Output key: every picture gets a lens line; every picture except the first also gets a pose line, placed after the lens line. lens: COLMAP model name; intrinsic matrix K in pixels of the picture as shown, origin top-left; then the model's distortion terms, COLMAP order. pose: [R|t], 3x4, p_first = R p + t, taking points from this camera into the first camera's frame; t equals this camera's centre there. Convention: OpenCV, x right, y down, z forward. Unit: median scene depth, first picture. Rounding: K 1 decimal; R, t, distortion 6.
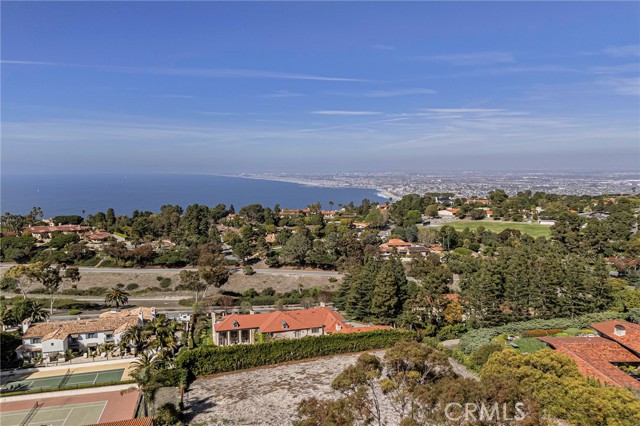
lens RADIAL K [[458.3, 0, 320.0], [0, 458.3, 213.0], [0, 0, 1]] dist [0.035764, -0.005576]
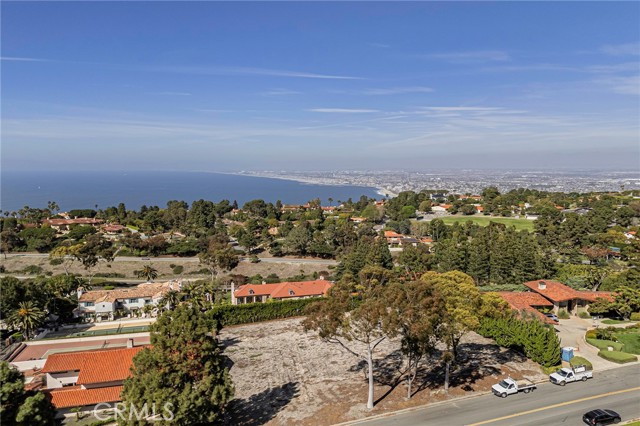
lens RADIAL K [[455.6, 0, 318.4], [0, 455.6, 236.6], [0, 0, 1]] dist [0.033302, -0.006283]
pose [[0.999990, 0.003859, -0.002041, -0.000477], [-0.003739, 0.998434, 0.055818, 0.008387], [0.002253, -0.055810, 0.998439, -0.064990]]
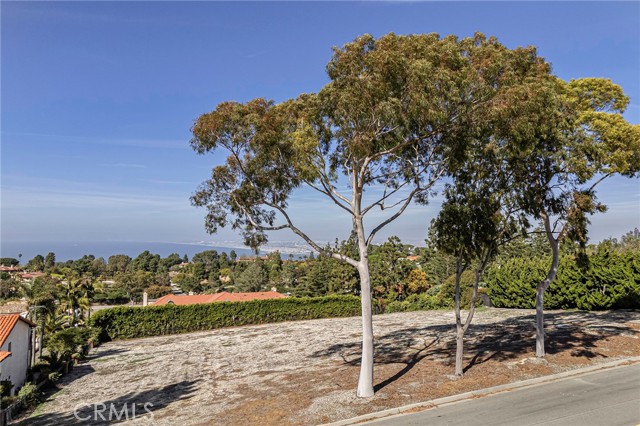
lens RADIAL K [[458.3, 0, 320.0], [0, 458.3, 213.0], [0, 0, 1]] dist [0.035764, -0.005576]
pose [[0.996266, 0.020525, 0.083859, 0.006214], [-0.007521, 0.988269, -0.152536, 0.064672], [-0.086006, 0.151336, 0.984734, 0.032221]]
